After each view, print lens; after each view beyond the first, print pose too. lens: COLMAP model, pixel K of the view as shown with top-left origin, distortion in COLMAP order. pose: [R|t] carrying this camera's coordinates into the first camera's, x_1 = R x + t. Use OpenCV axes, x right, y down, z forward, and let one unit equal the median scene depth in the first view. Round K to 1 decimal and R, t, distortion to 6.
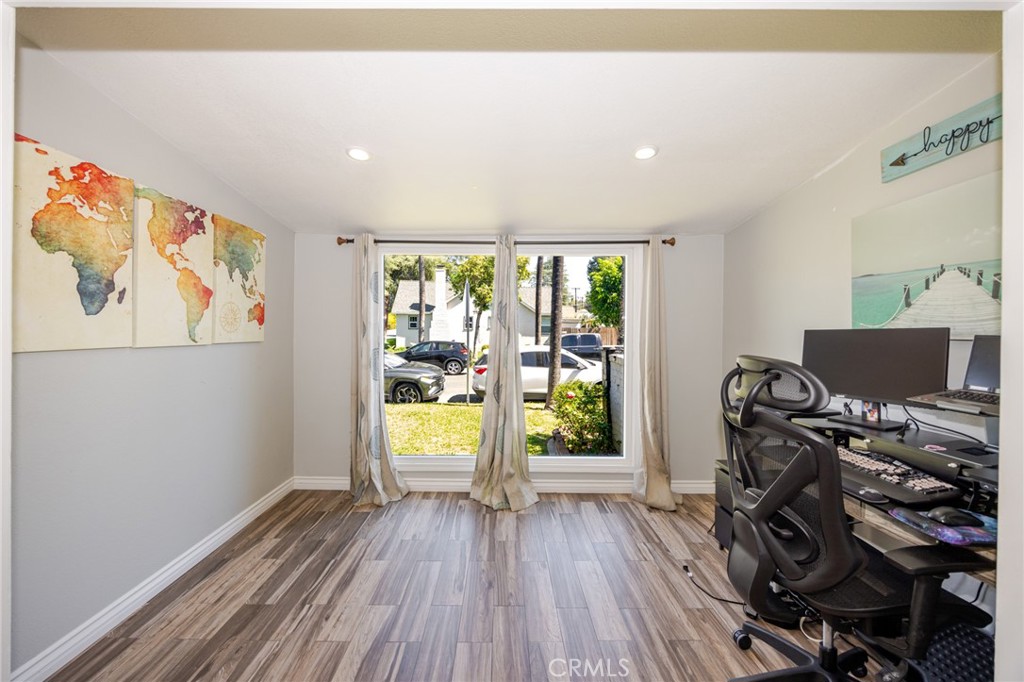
lens RADIAL K [[397.4, 0, 513.2], [0, 397.4, 334.8], [0, 0, 1]] dist [-0.006965, 0.000194]
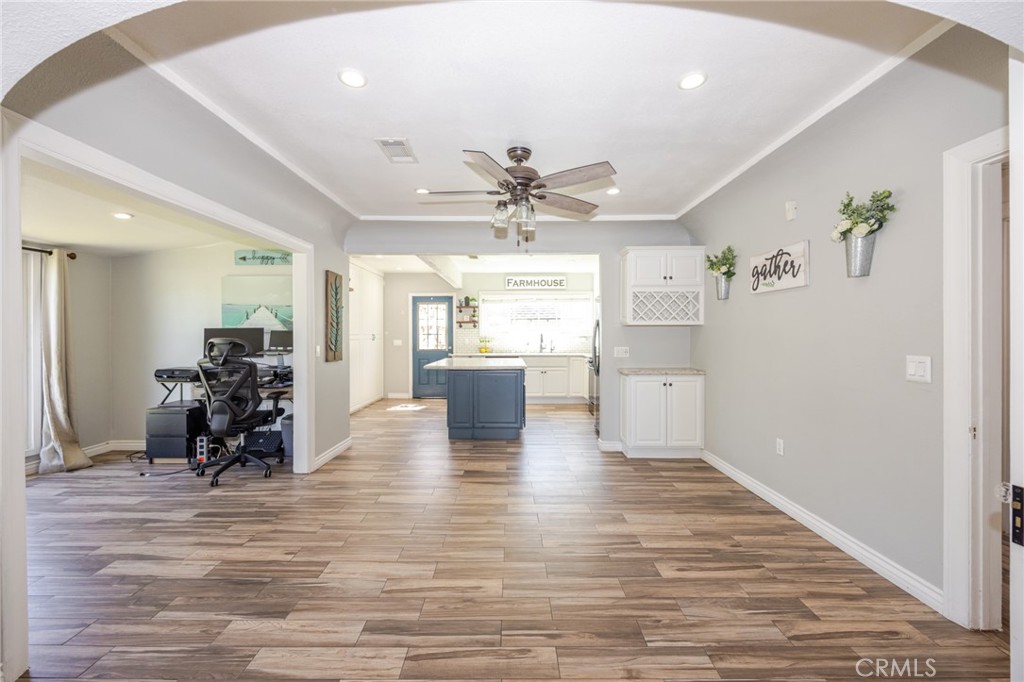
lens RADIAL K [[397.4, 0, 515.0], [0, 397.4, 336.3], [0, 0, 1]] dist [-0.006965, 0.000194]
pose [[0.010750, -0.013465, 0.999852, -0.841160], [0.010434, 0.999856, 0.013353, 0.011397], [-0.999888, 0.010289, 0.010889, -0.402303]]
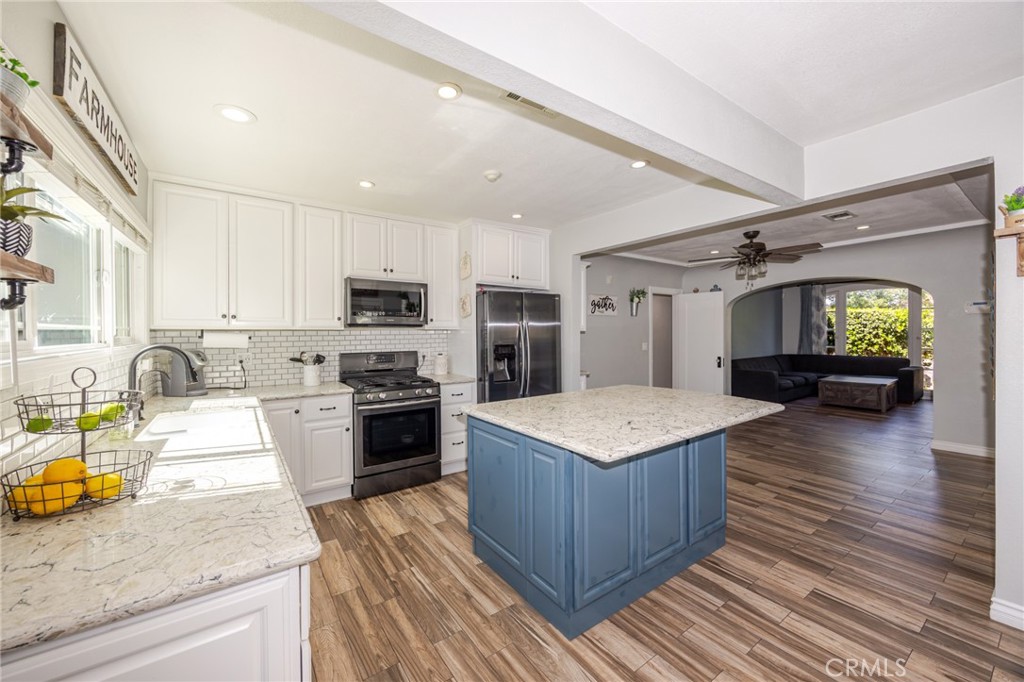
lens RADIAL K [[397.4, 0, 509.3], [0, 397.4, 332.8], [0, 0, 1]] dist [-0.006965, 0.000194]
pose [[-0.835237, -0.001583, -0.549888, 1.659087], [-0.005490, 0.999970, 0.005460, -0.003956], [0.549863, 0.007579, -0.835220, 0.368488]]
